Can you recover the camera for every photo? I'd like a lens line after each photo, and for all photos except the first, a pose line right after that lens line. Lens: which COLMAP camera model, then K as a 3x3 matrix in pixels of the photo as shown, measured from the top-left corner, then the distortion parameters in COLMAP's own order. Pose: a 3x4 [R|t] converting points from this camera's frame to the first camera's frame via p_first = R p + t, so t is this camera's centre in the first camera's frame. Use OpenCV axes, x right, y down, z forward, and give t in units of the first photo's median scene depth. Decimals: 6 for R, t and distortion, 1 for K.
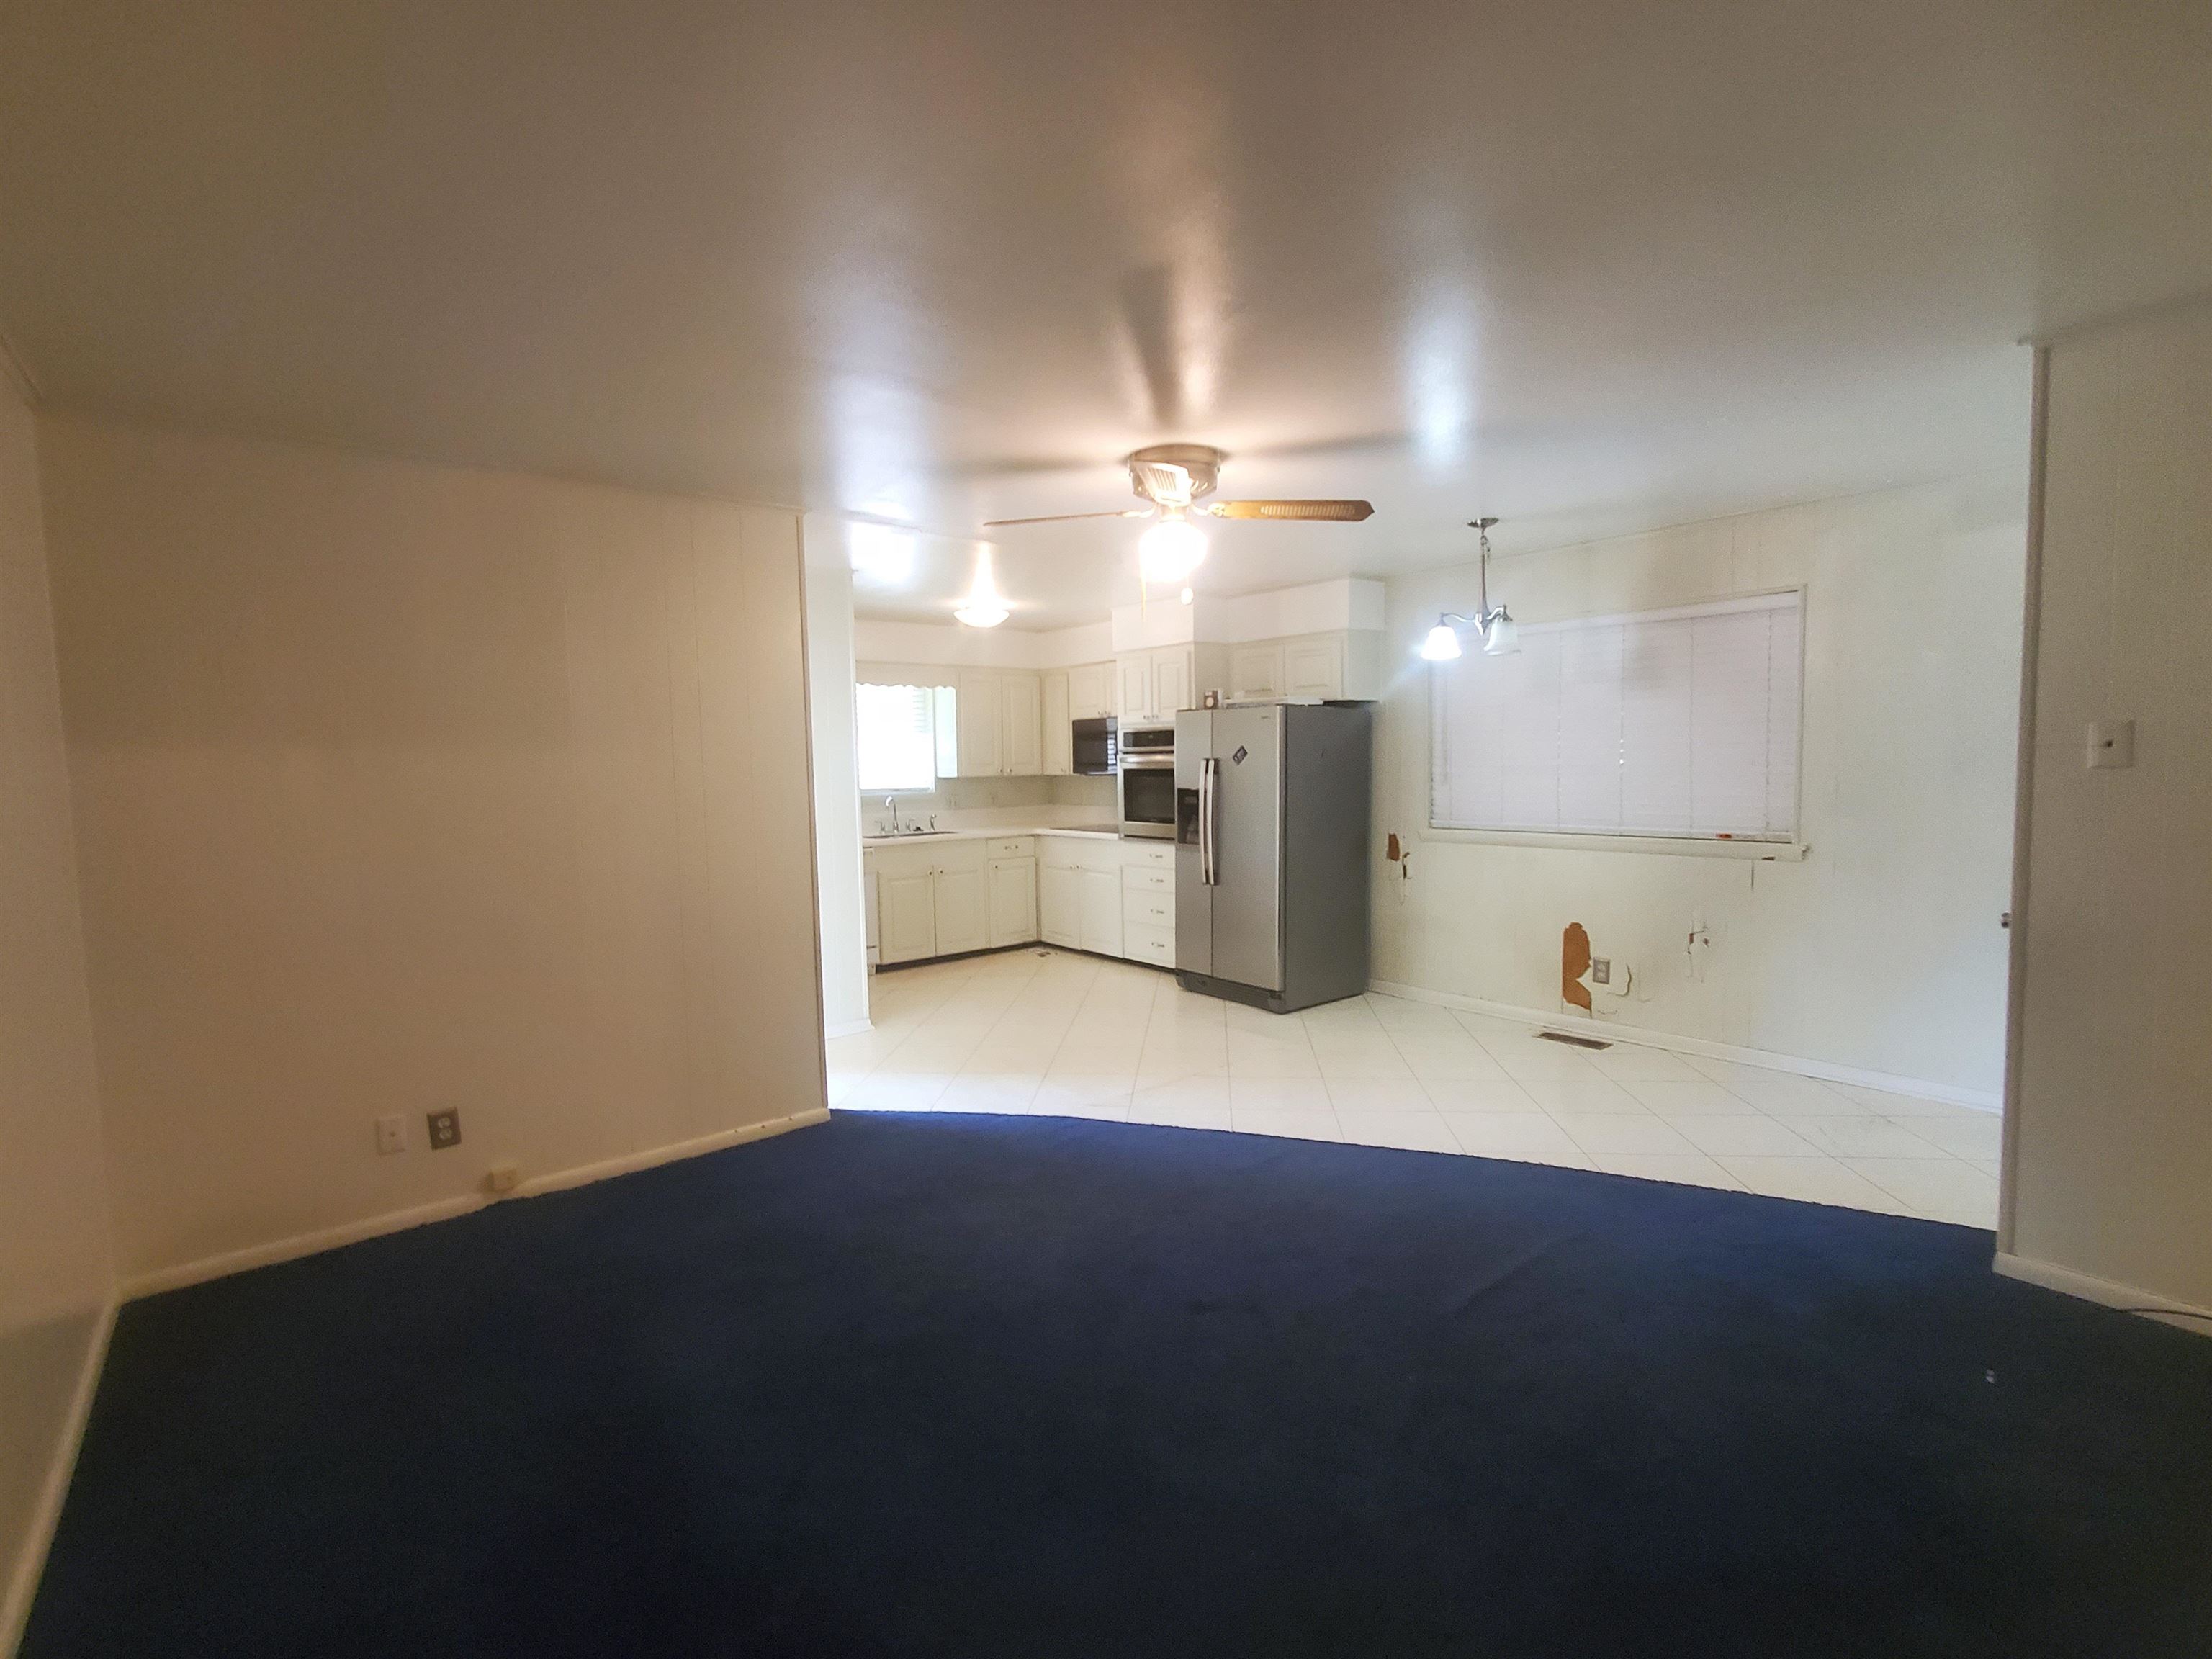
lens RADIAL K [[1015.6, 0, 1099.9], [0, 1015.6, 832.7], [0, 0, 1]] dist [0.001280, 0.000235]
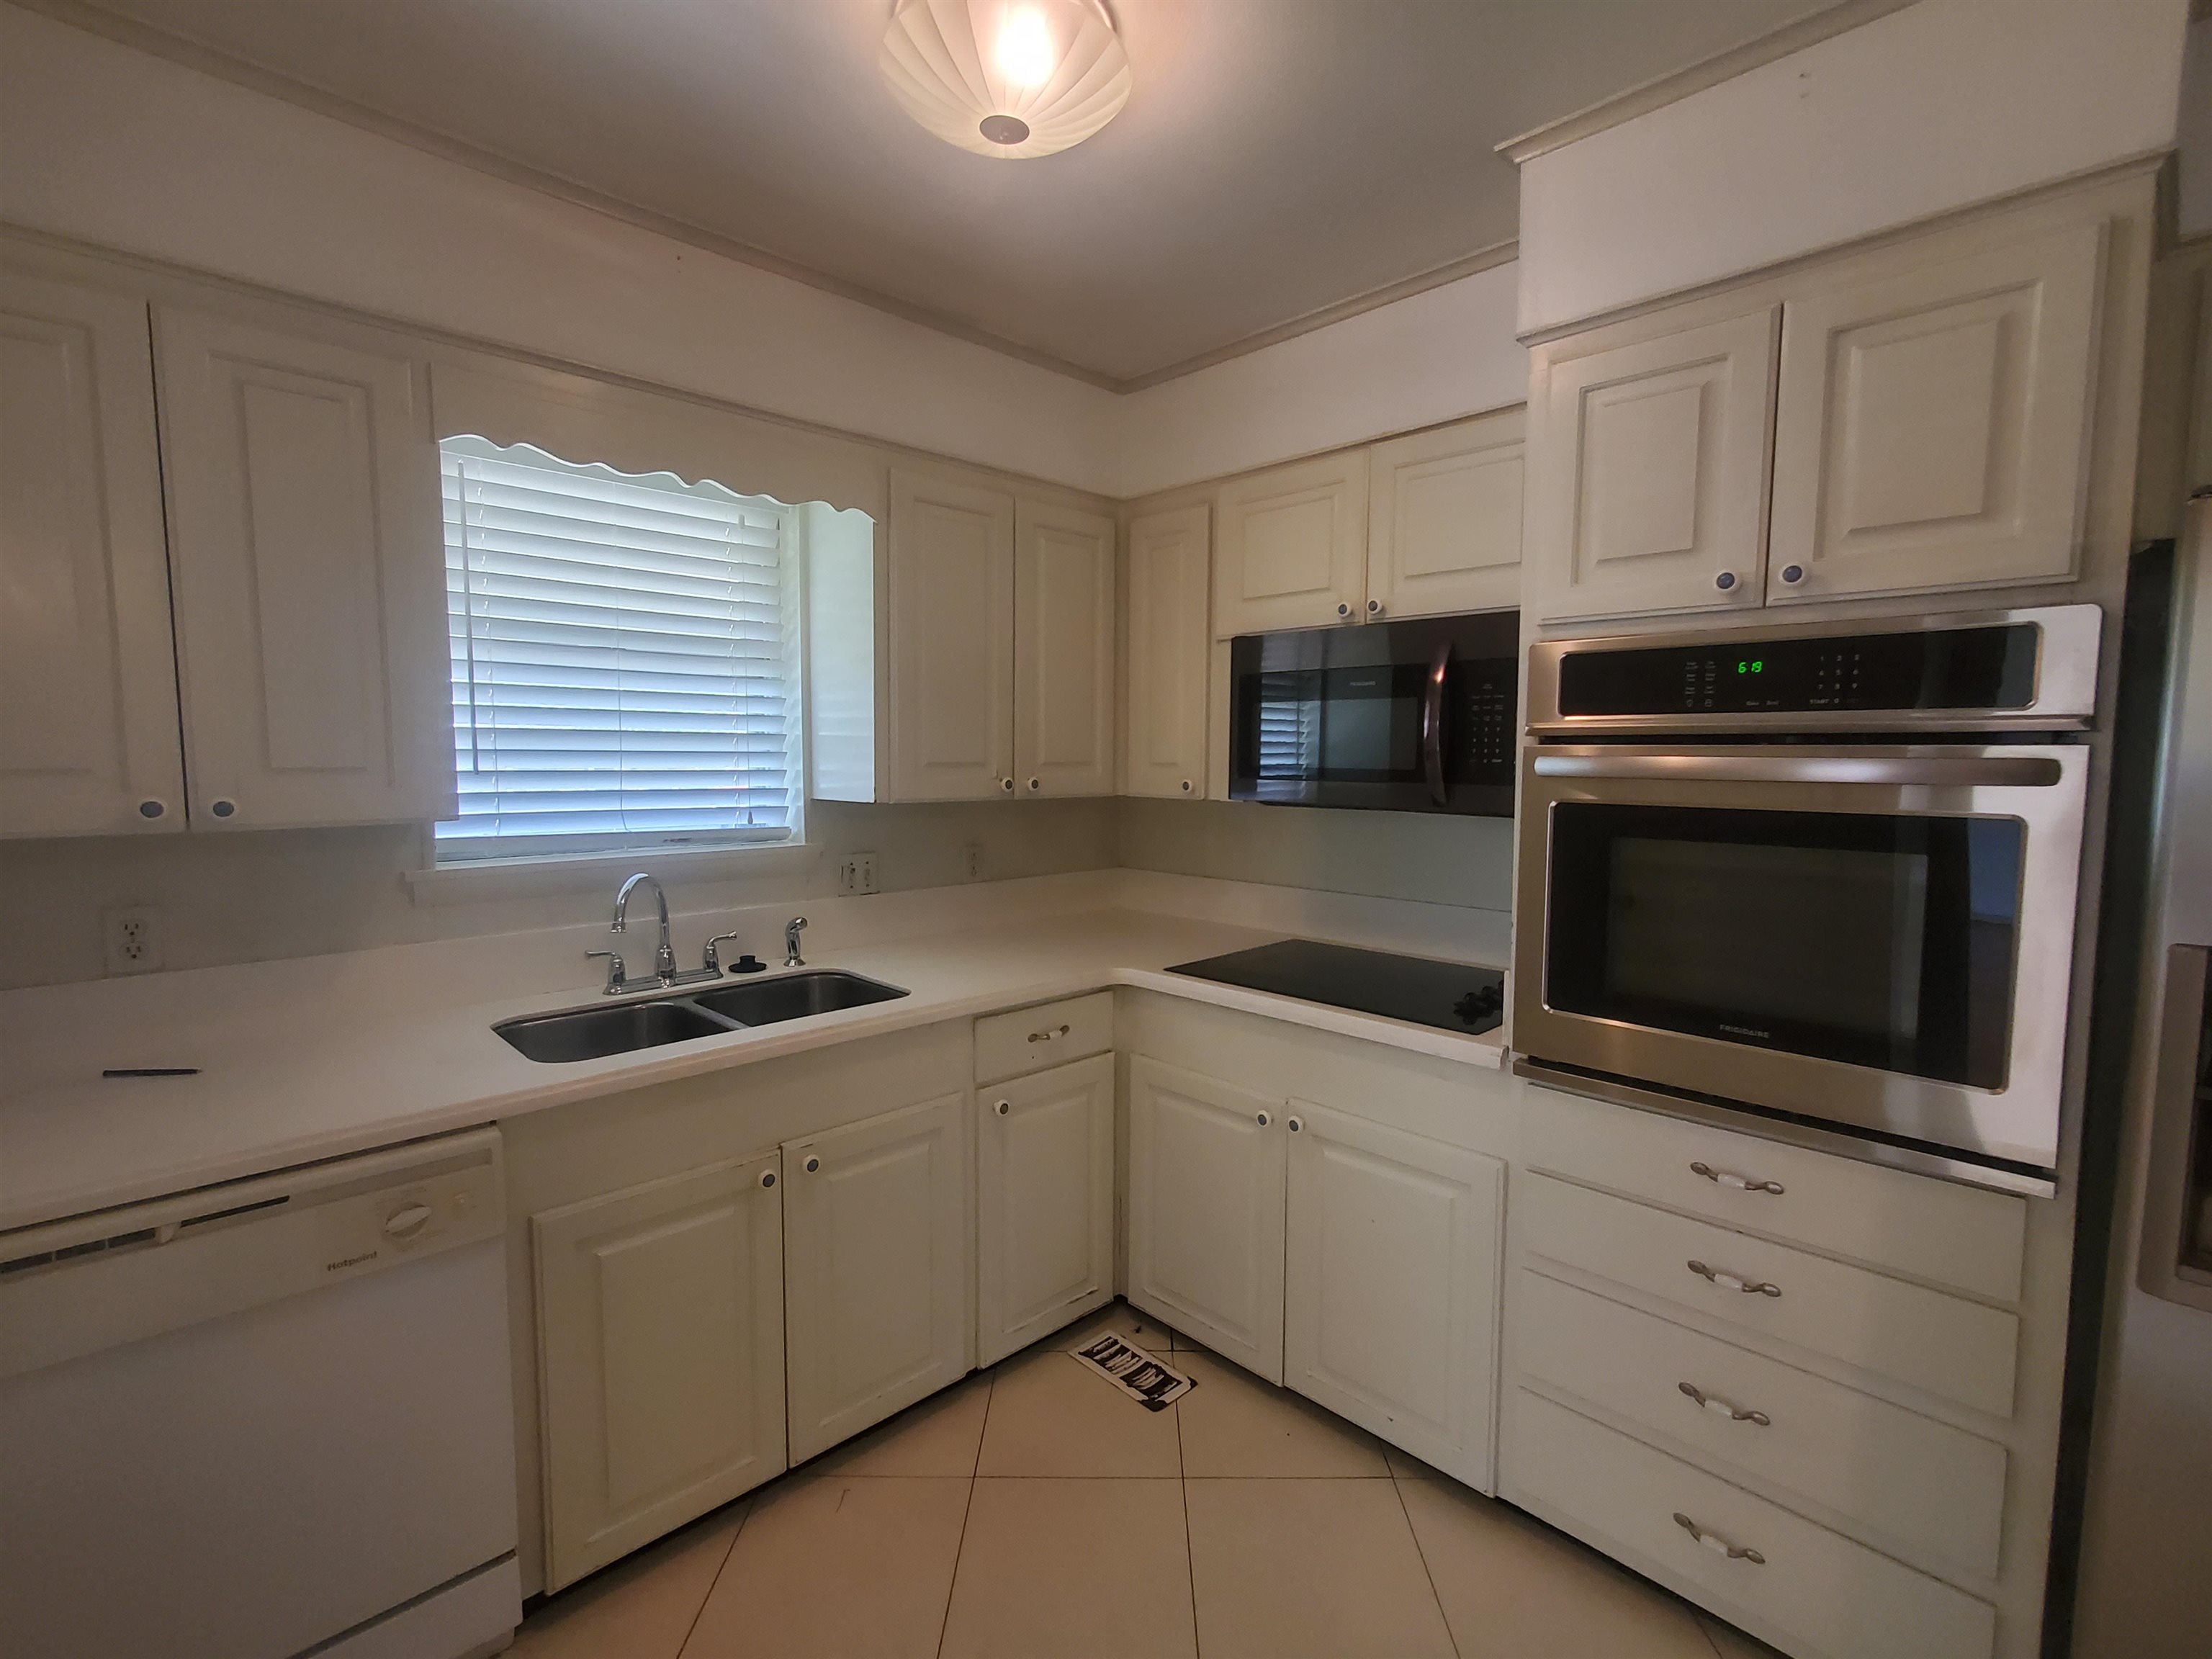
lens RADIAL K [[1015.6, 0, 1099.9], [0, 1015.6, 832.7], [0, 0, 1]] dist [0.001280, 0.000235]
pose [[0.995841, 0.016807, 0.089548, -0.111629], [-0.017365, 0.999834, 0.005447, -0.054722], [-0.089441, -0.006980, 0.995968, 0.765904]]
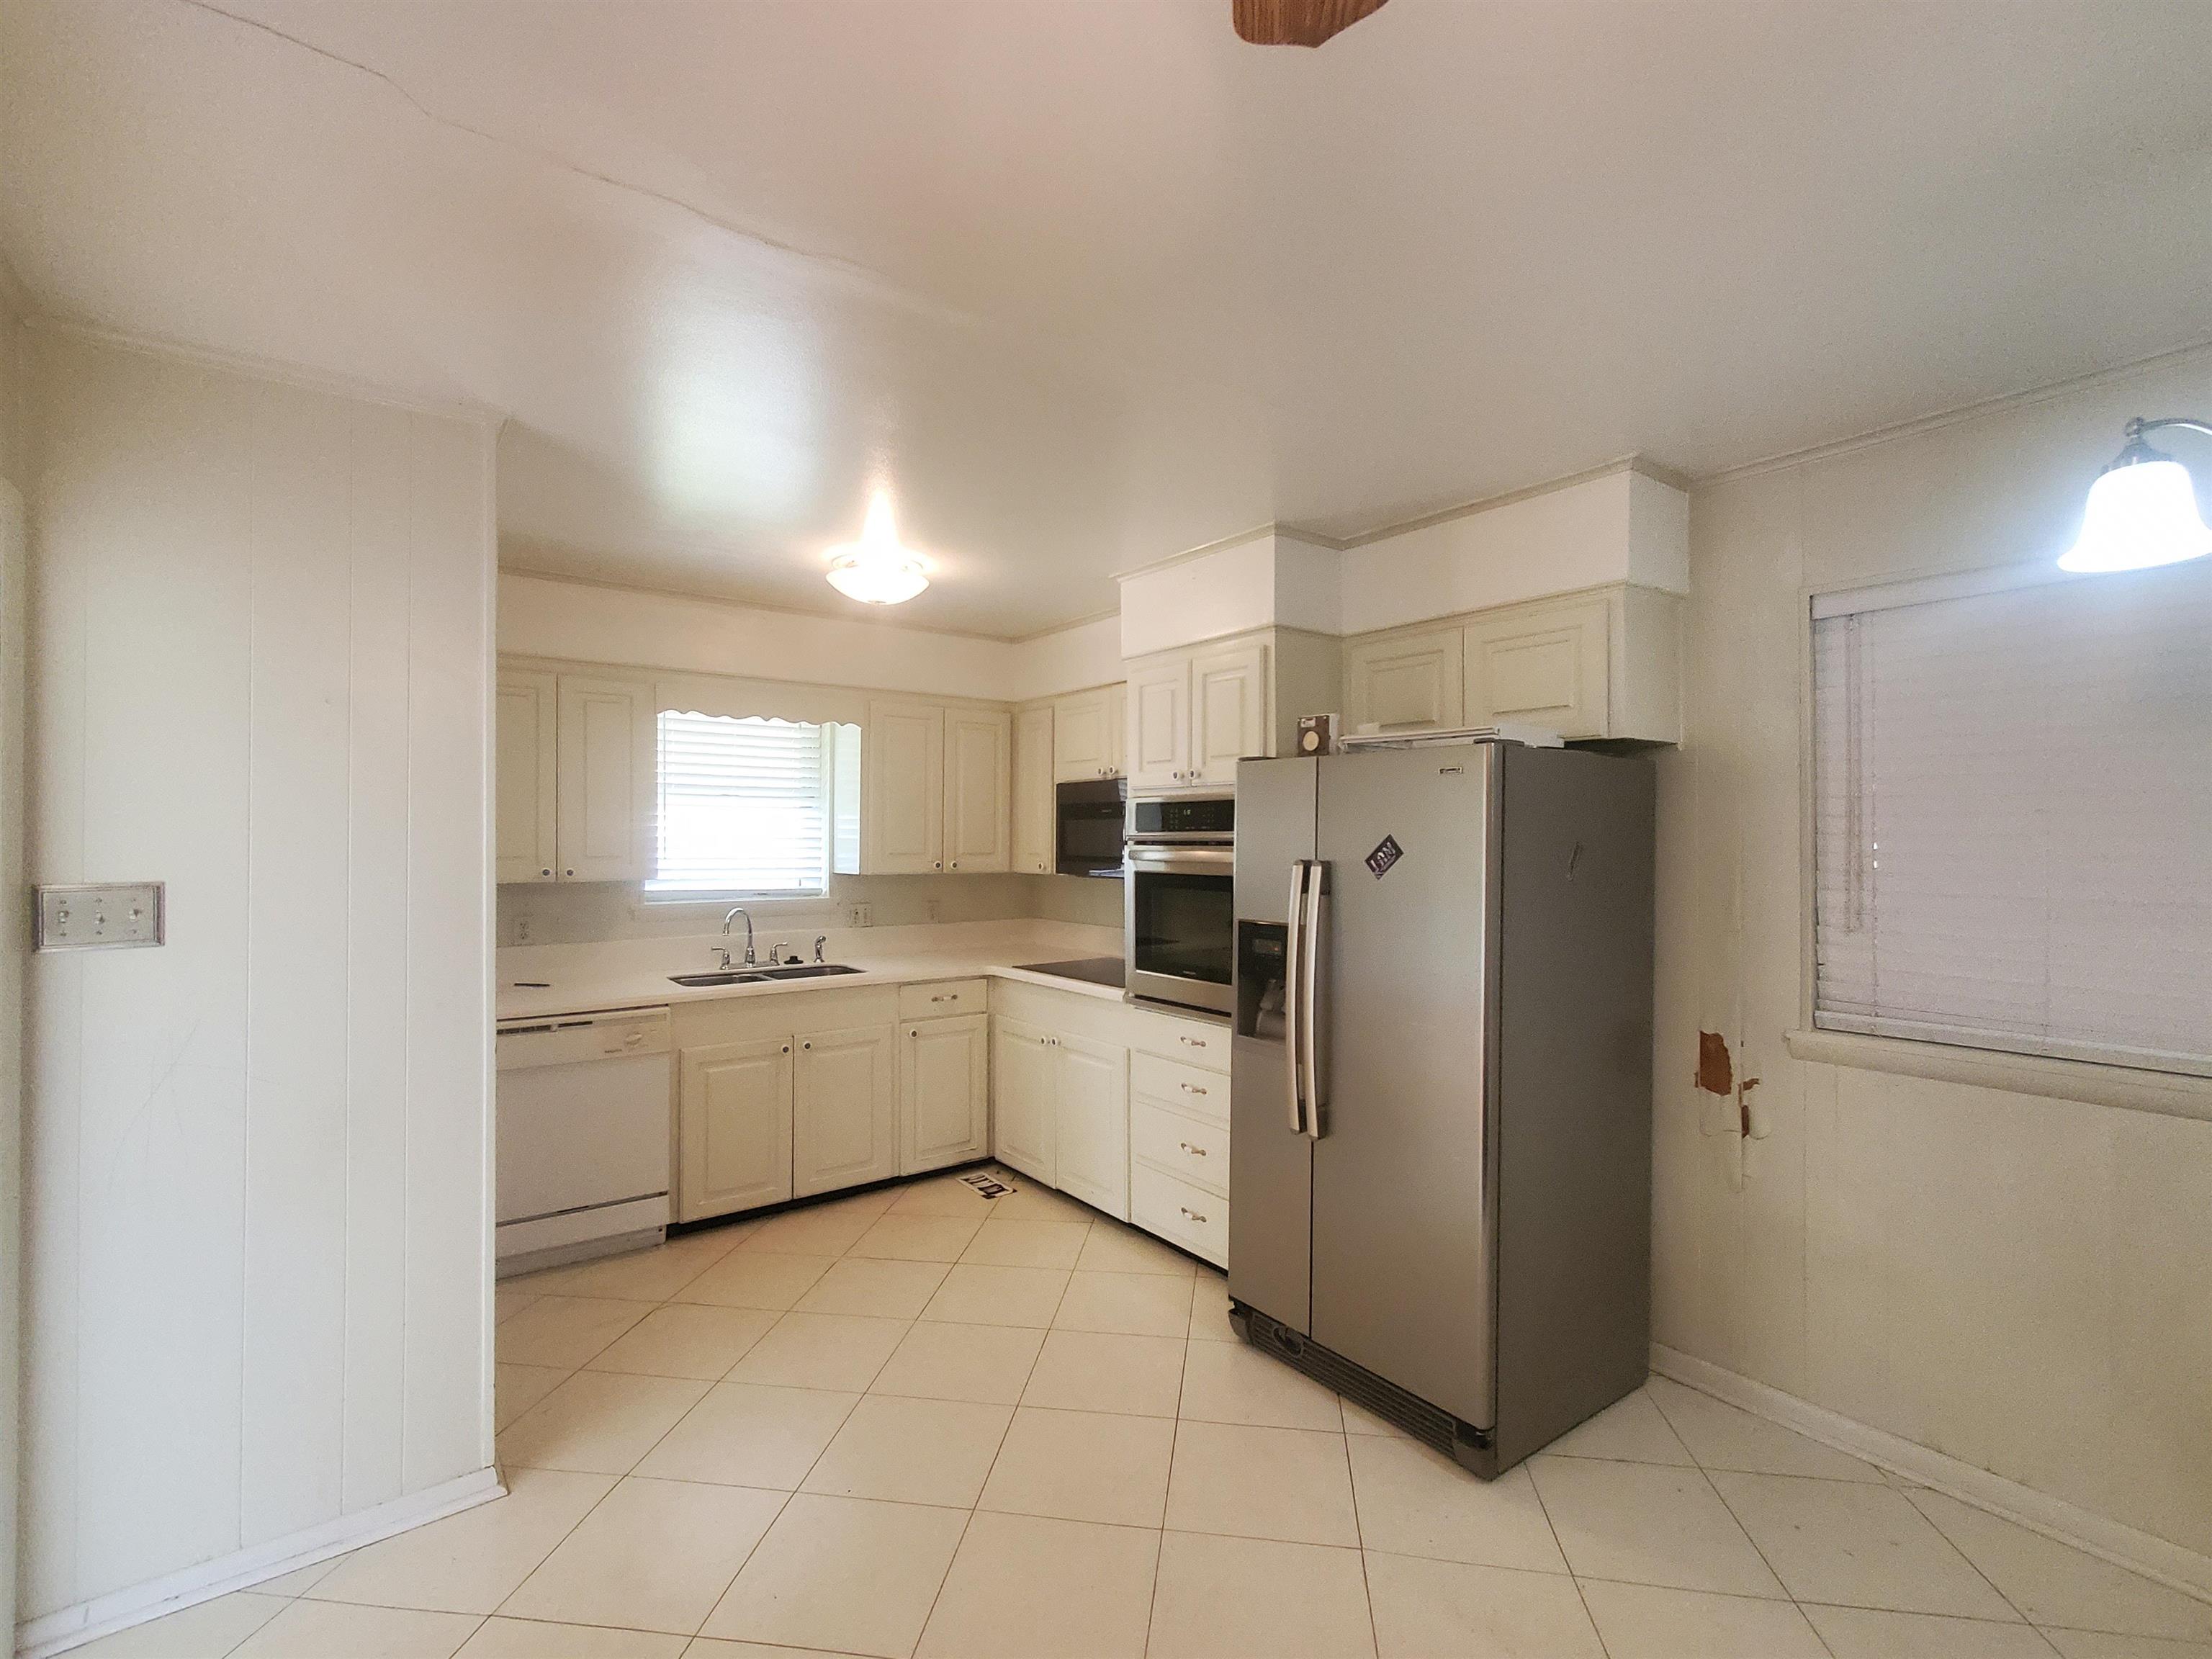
lens RADIAL K [[1015.6, 0, 1099.9], [0, 1015.6, 832.7], [0, 0, 1]] dist [0.001280, 0.000235]
pose [[0.998840, 0.021444, -0.043119, 0.027320], [-0.024759, 0.996655, -0.077884, -0.041029], [0.041305, 0.078861, 0.996030, 0.464970]]
